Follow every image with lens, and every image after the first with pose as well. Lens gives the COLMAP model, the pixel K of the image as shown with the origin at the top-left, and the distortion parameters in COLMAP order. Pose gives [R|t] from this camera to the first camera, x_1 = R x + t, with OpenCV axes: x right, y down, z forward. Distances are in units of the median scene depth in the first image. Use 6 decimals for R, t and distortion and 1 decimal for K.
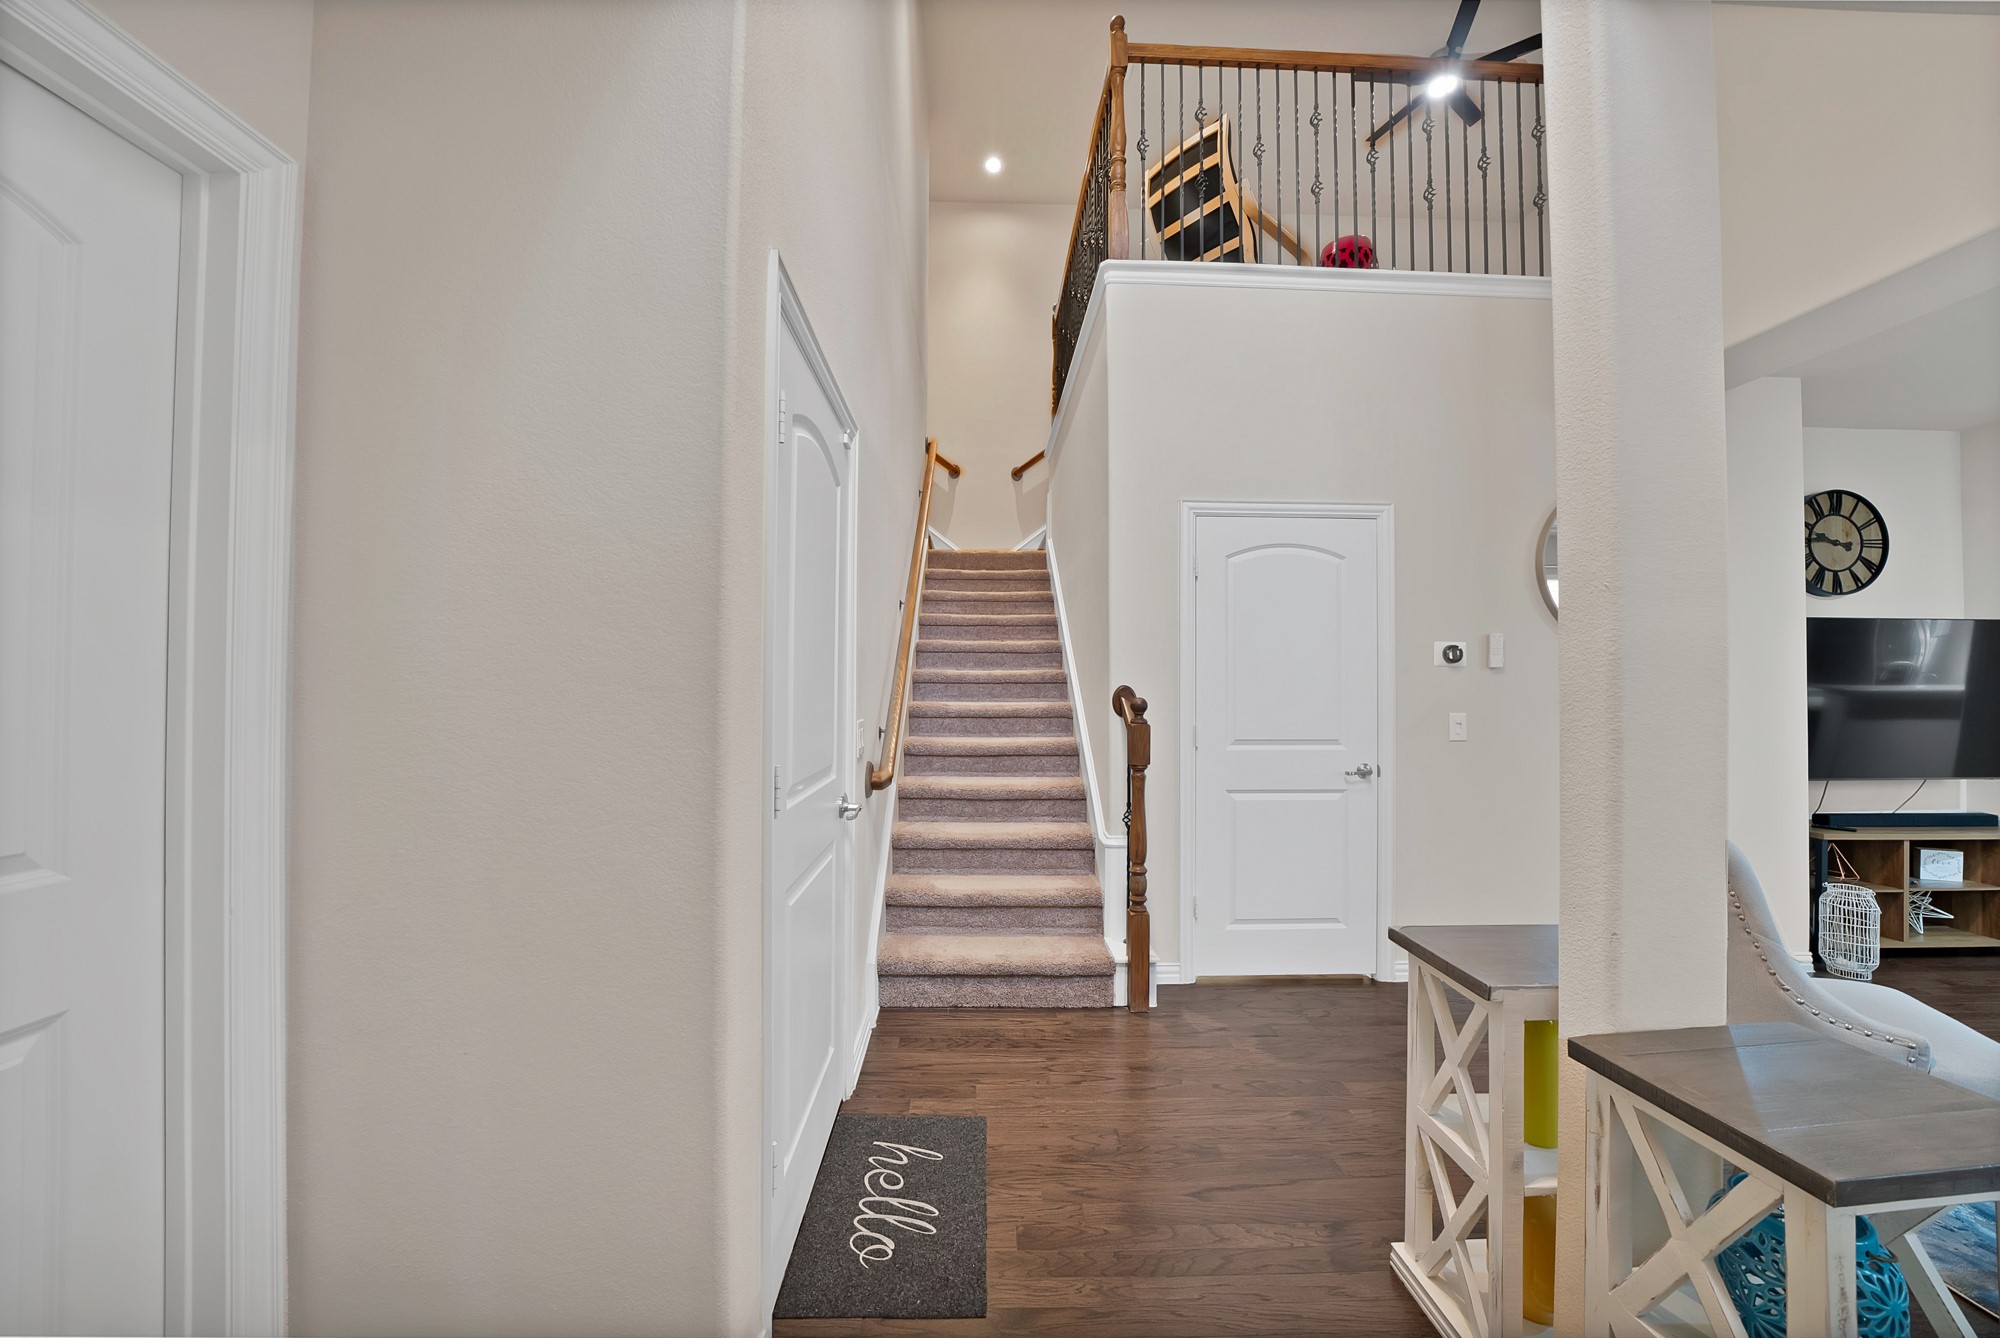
lens RADIAL K [[690.0, 0, 998.5], [0, 690.0, 672.7], [0, 0, 1]] dist [-0.021276, 0.002162]
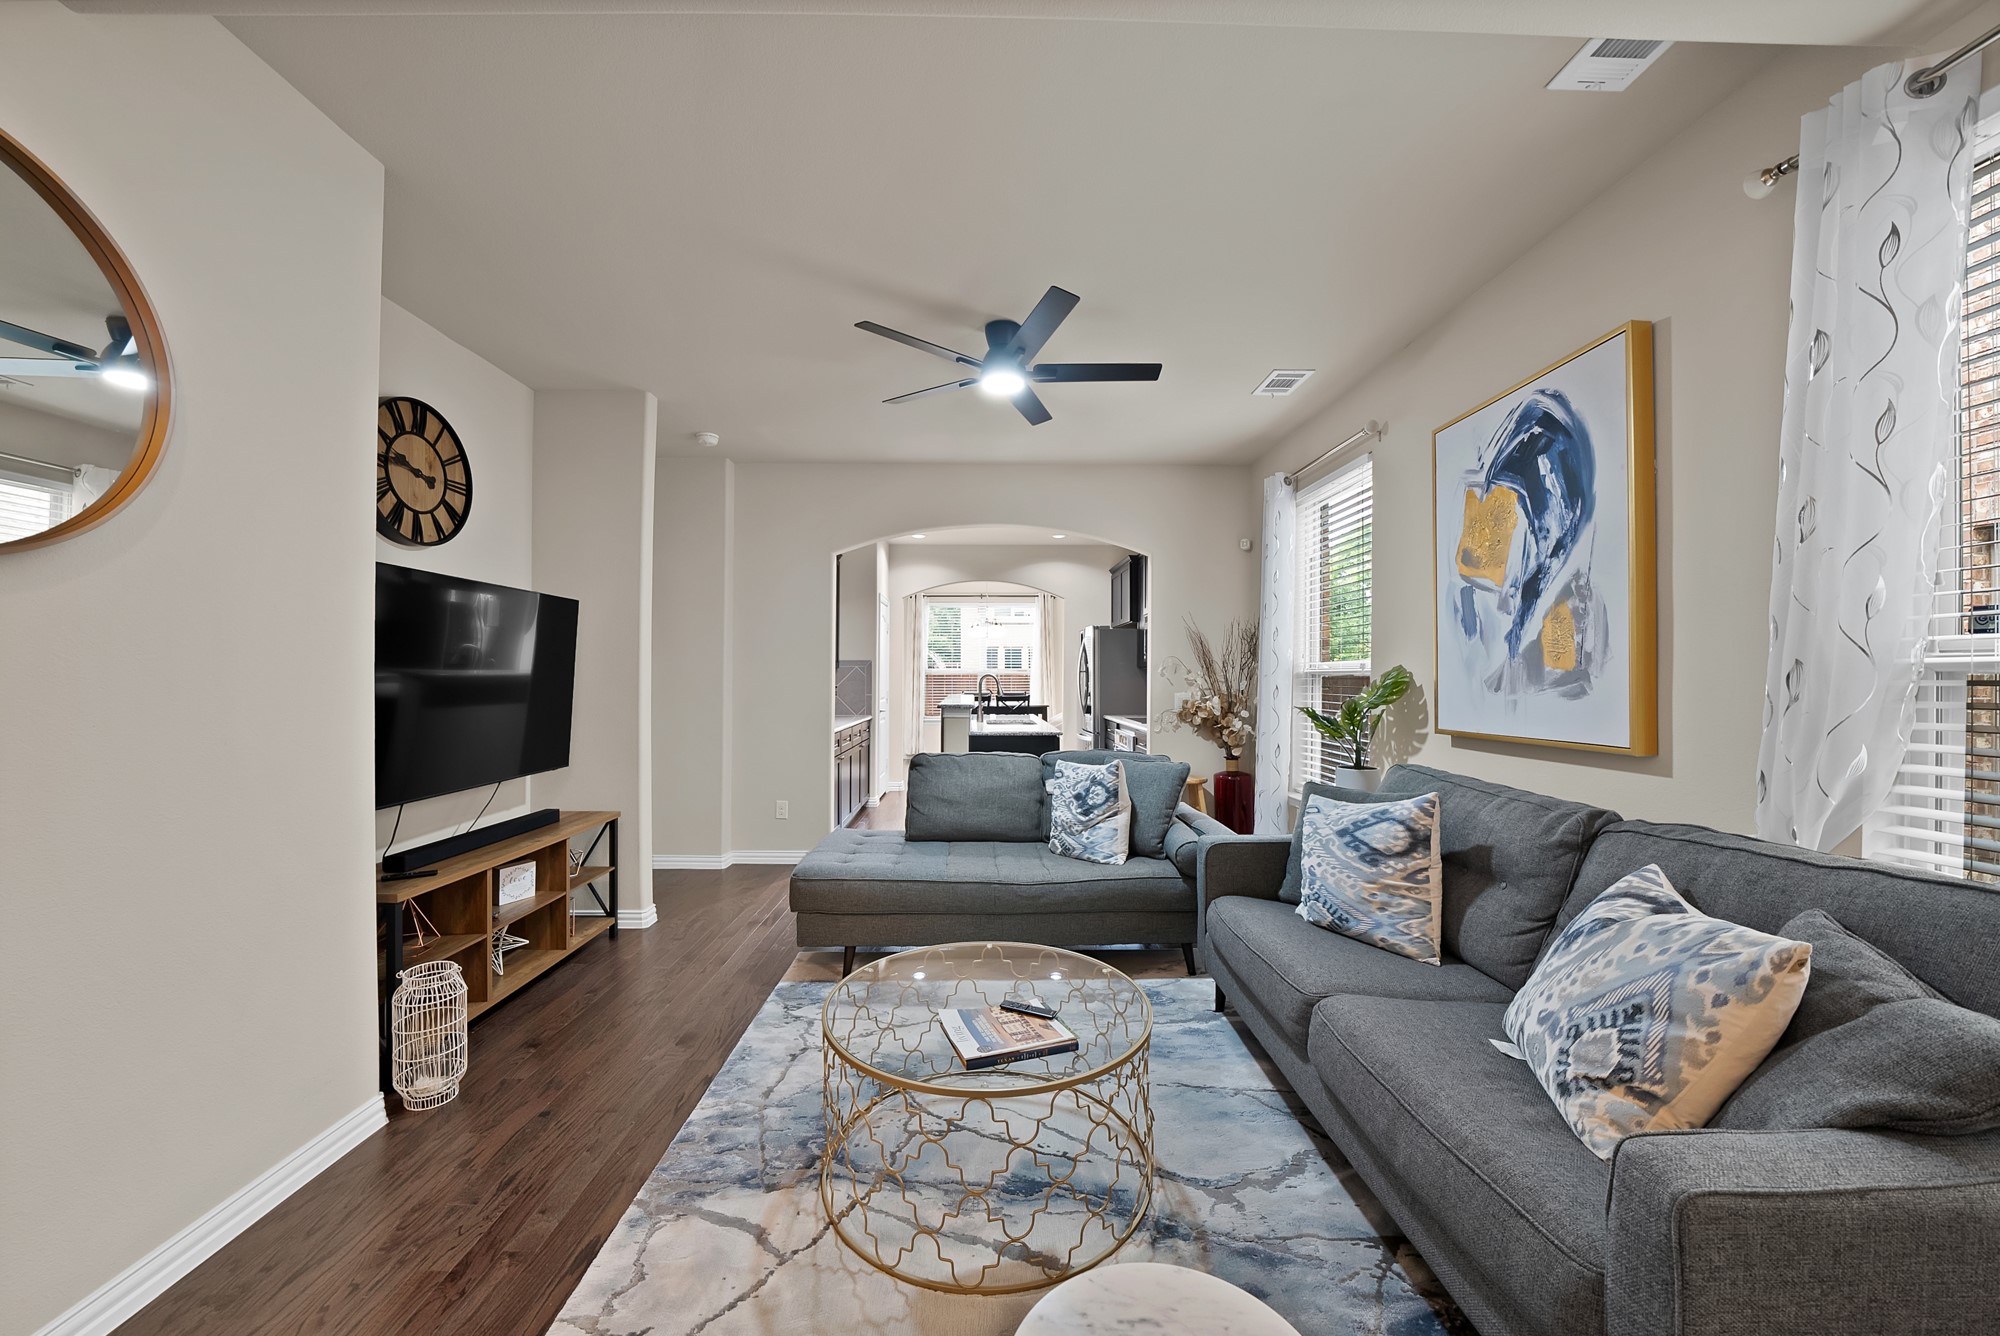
lens RADIAL K [[700.6, 0, 1002.9], [0, 700.6, 675.8], [0, 0, 1]] dist [-0.018283, 0.000054]
pose [[-0.034460, -0.004712, 0.999395, 0.492685], [-0.019392, 0.999804, 0.004045, 0.012754], [-0.999218, -0.019240, -0.034544, 0.399371]]
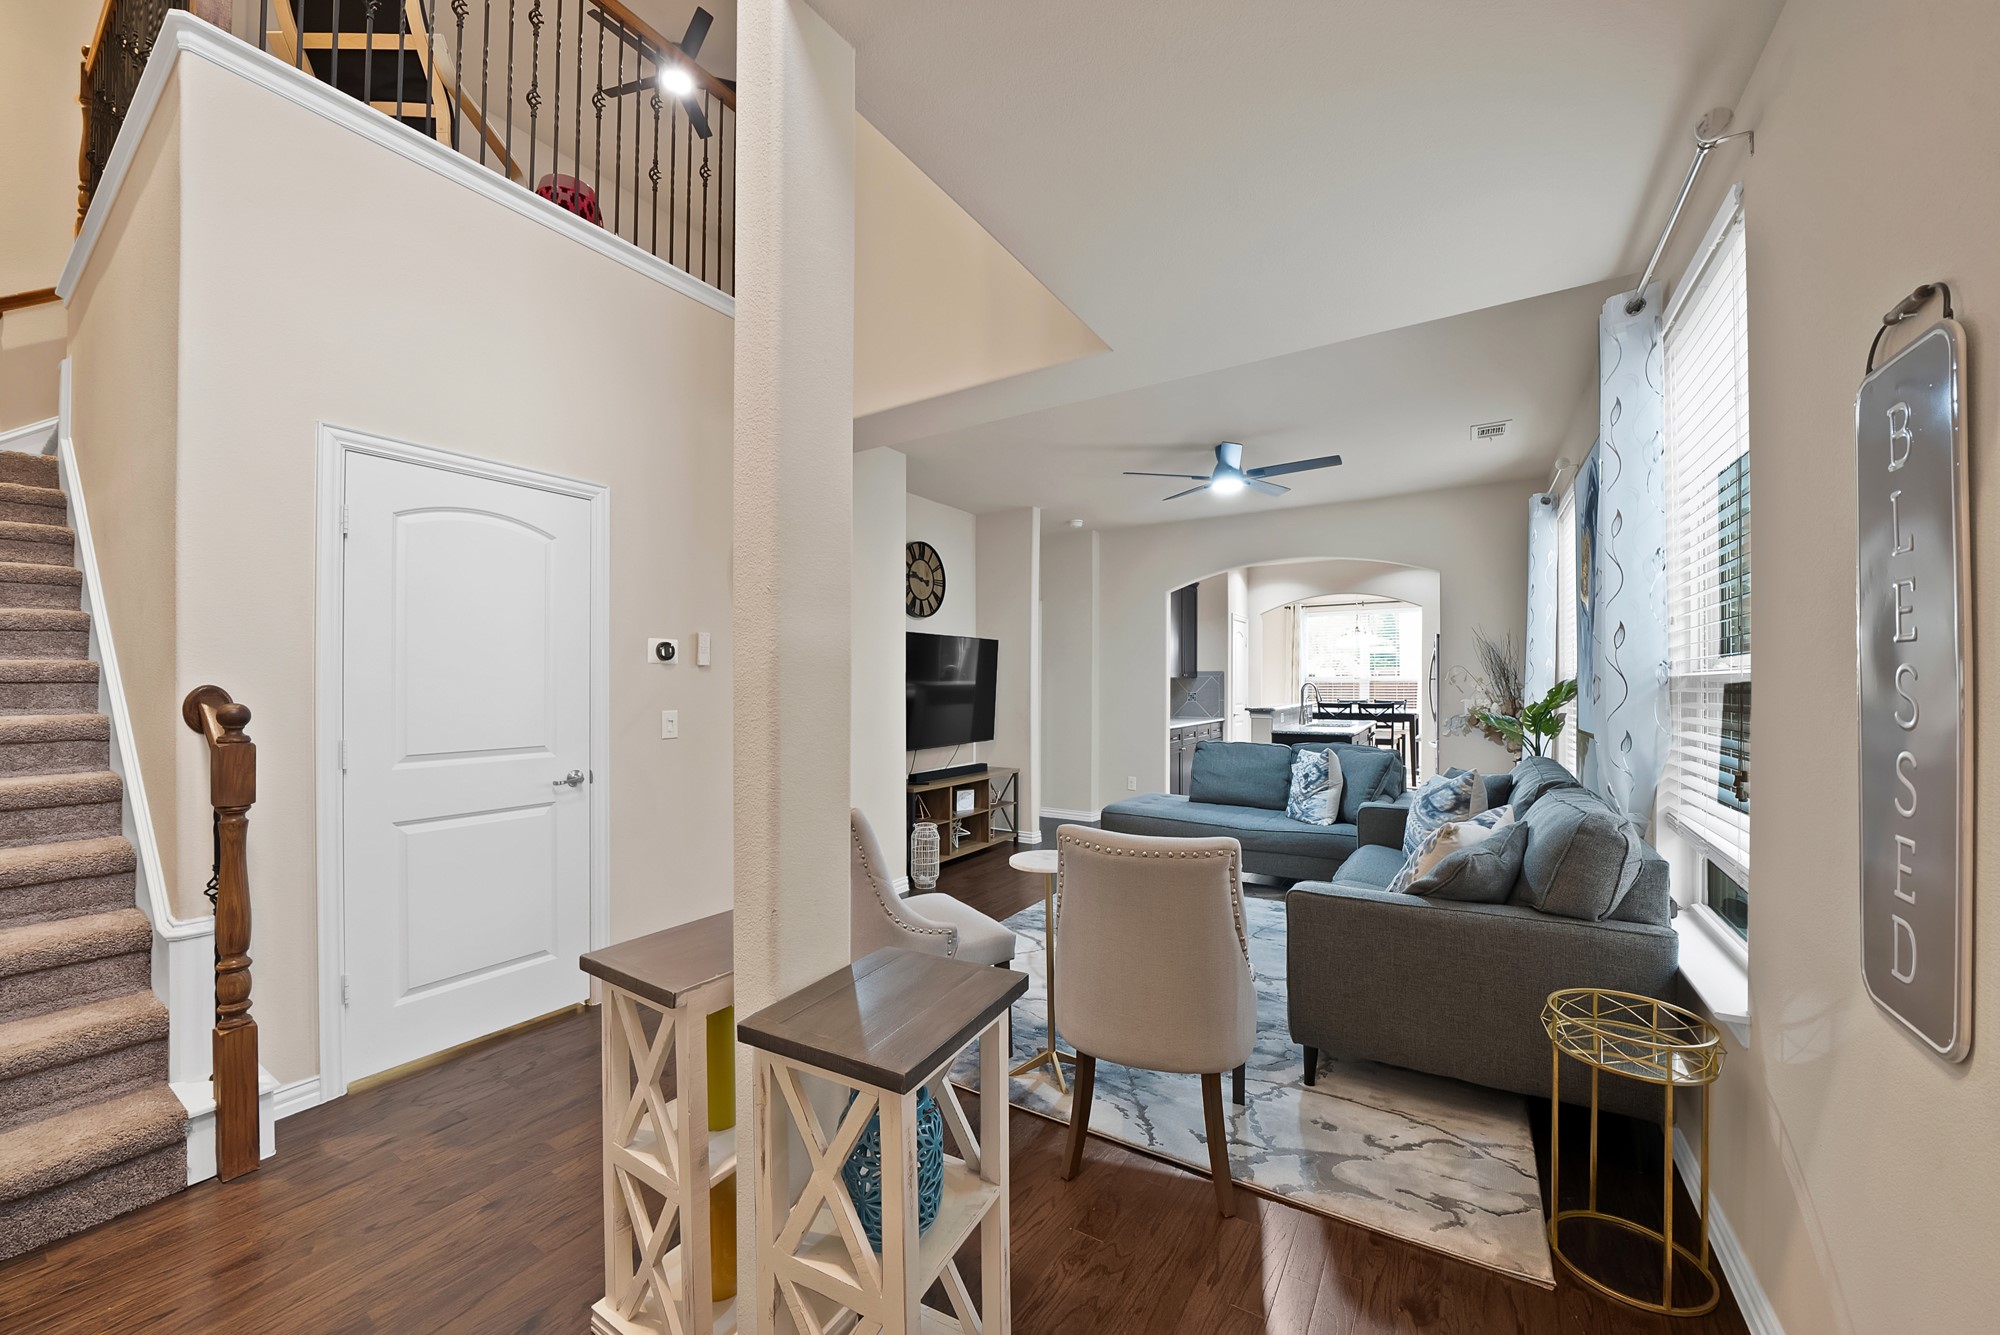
lens RADIAL K [[744.0, 0, 957.3], [0, 744.0, 680.9], [0, 0, 1]] dist [0.000130, 0.000177]
pose [[0.589982, -0.003503, 0.807409, 0.038295], [-0.008731, 0.999904, 0.010718, 0.000506], [-0.807369, -0.013373, 0.589895, 0.020274]]
